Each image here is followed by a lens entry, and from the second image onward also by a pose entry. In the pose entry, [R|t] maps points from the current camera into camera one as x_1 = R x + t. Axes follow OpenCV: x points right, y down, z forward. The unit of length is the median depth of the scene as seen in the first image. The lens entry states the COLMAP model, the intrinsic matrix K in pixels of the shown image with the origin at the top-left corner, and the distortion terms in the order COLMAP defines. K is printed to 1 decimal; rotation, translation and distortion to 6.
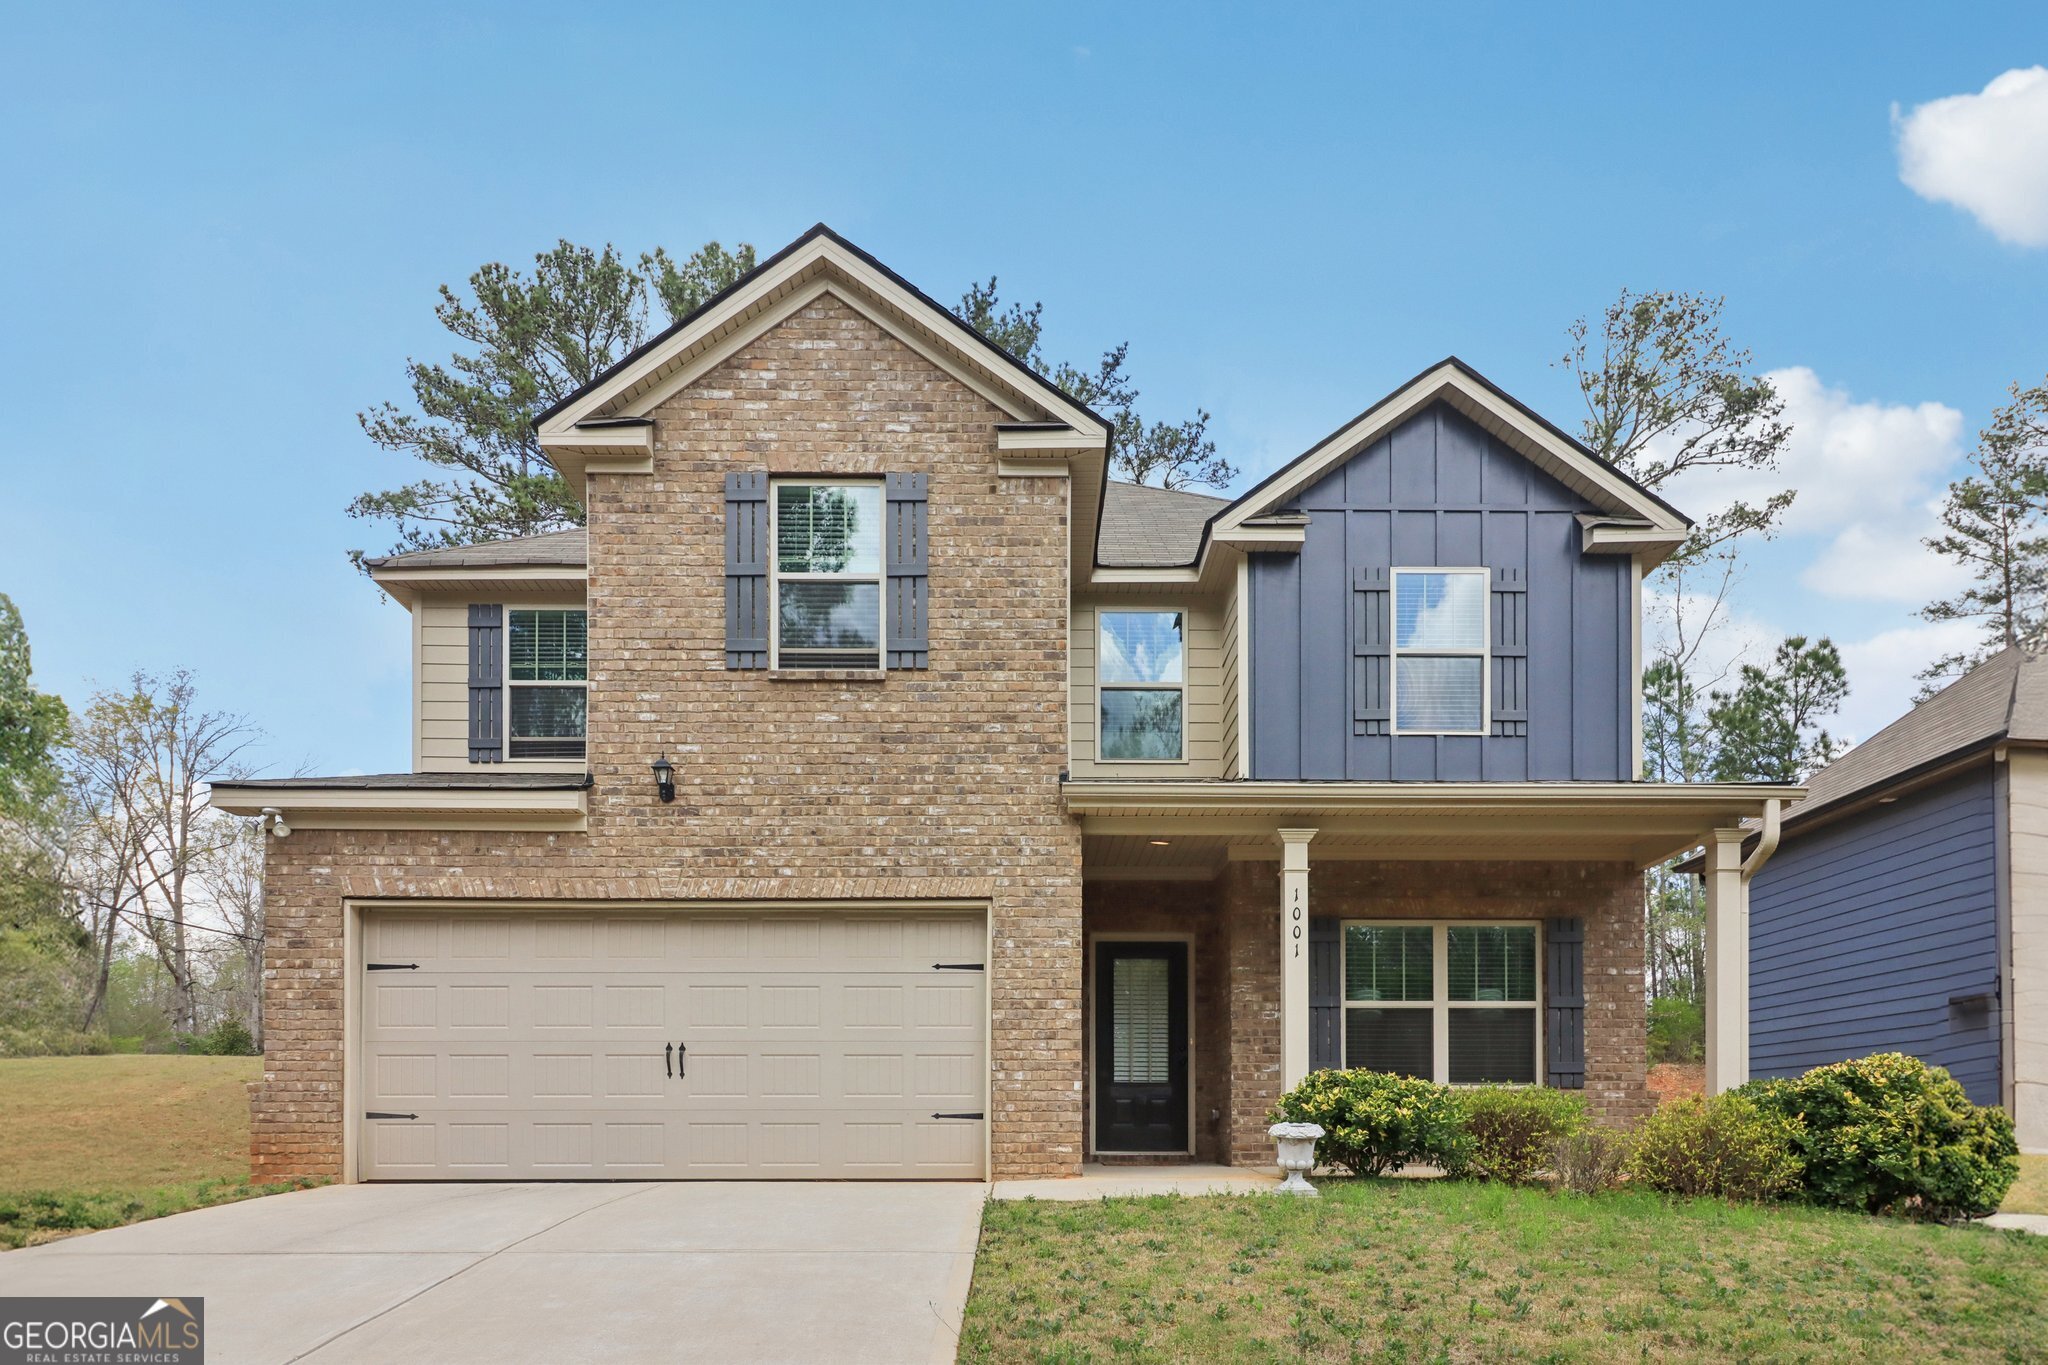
lens RADIAL K [[1291.8, 0, 1021.3], [0, 1291.8, 727.3], [0, 0, 1]] dist [0.006470, -0.002603]
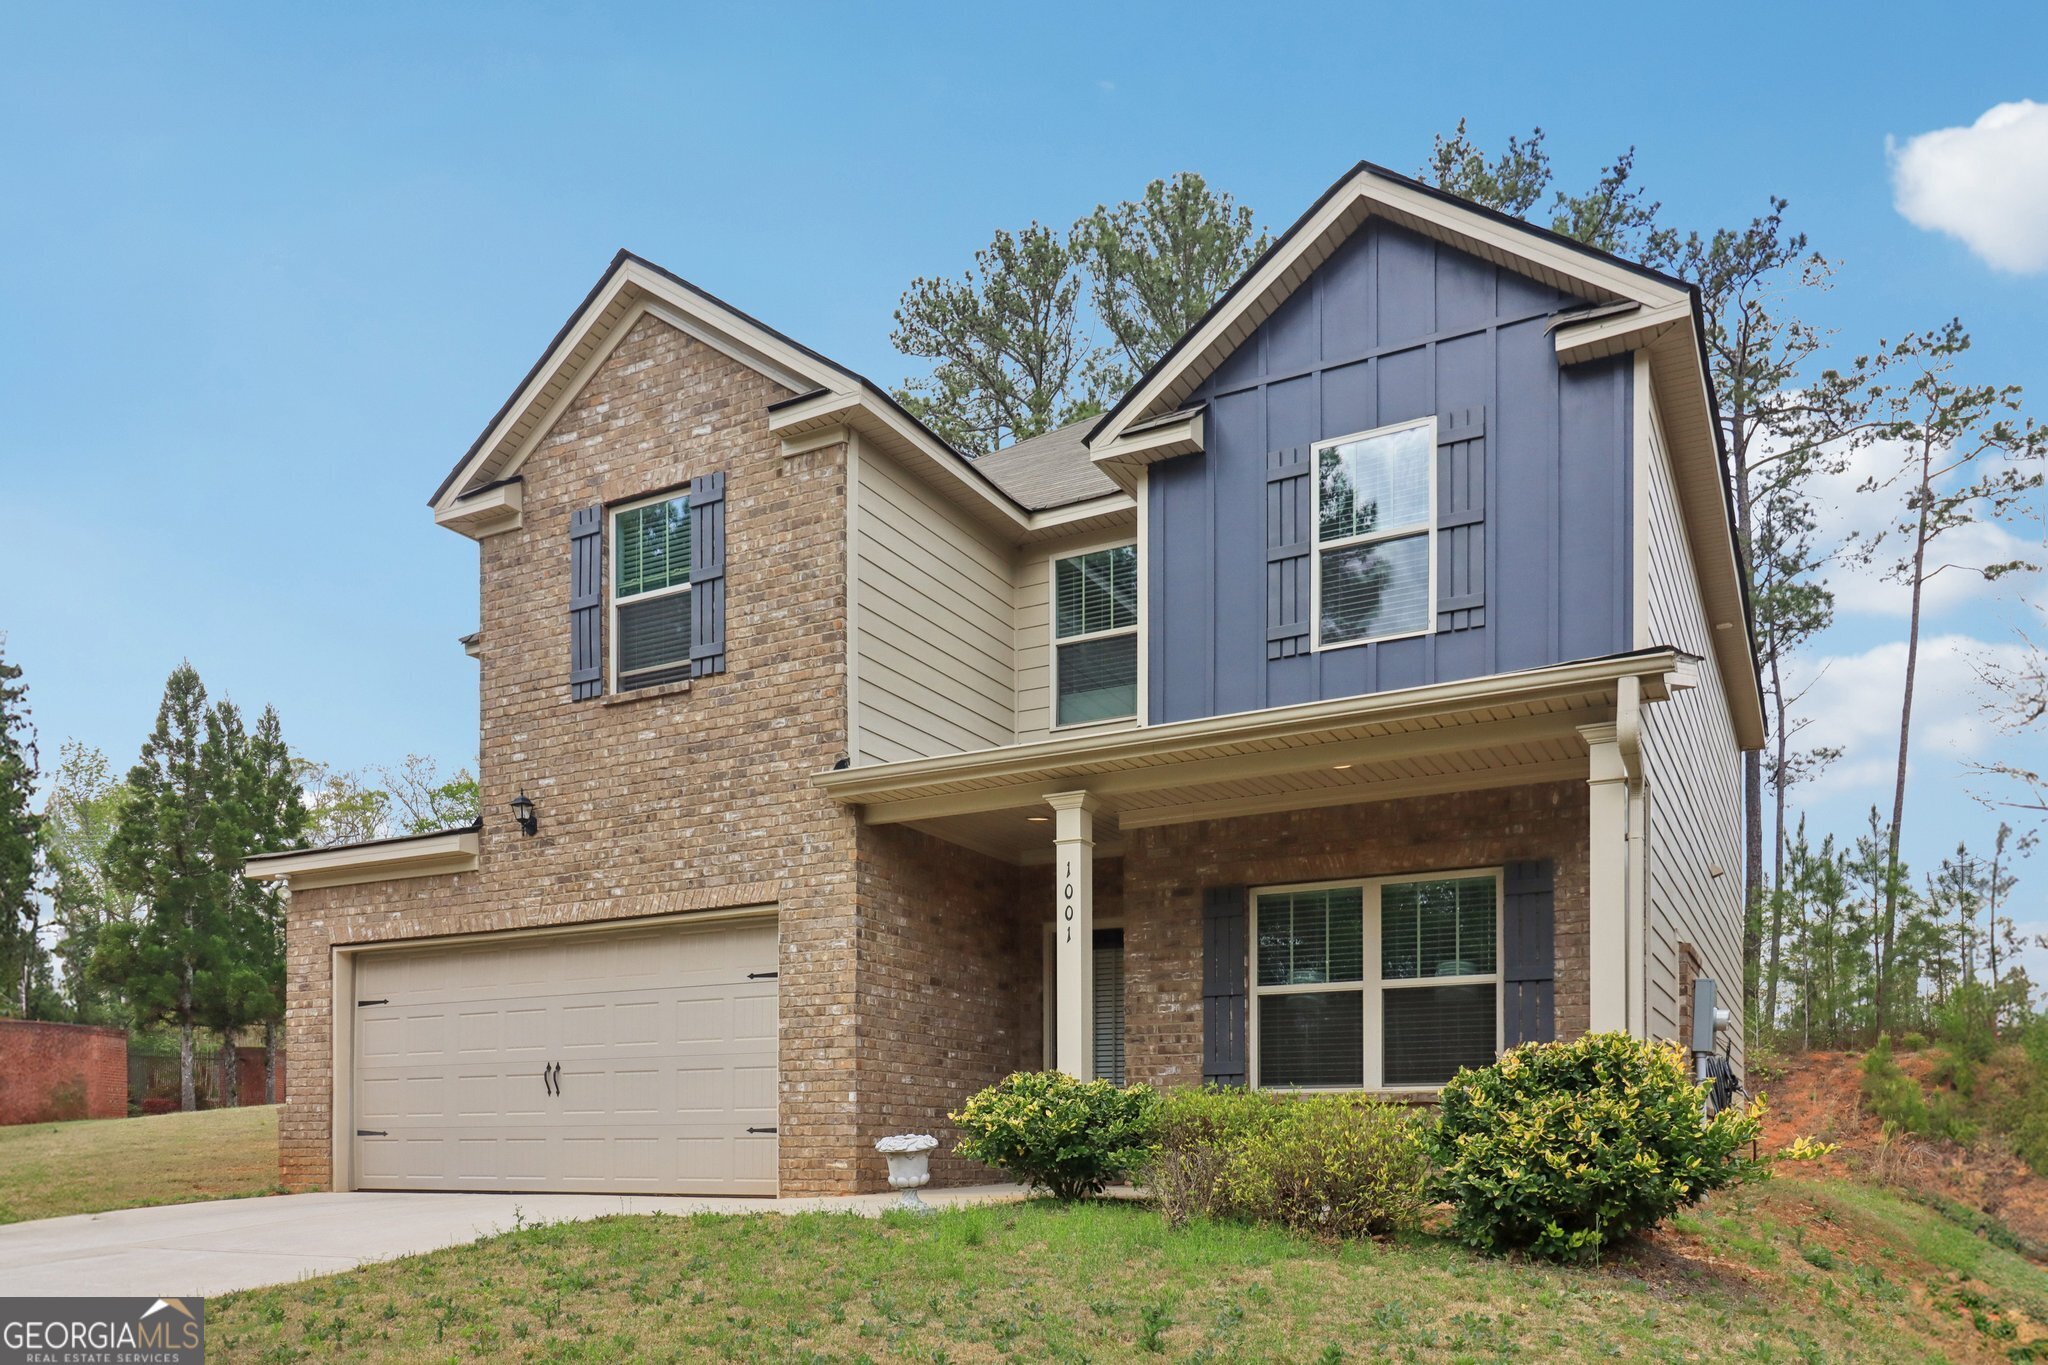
lens RADIAL K [[1475.6, 0, 1054.1], [0, 1475.6, 683.8], [0, 0, 1]] dist [0.006003, 0.000245]
pose [[0.872448, -0.147039, -0.466061, 0.648718], [0.145689, 0.988555, -0.039158, 0.042612], [0.466485, -0.033736, 0.883885, 0.127714]]
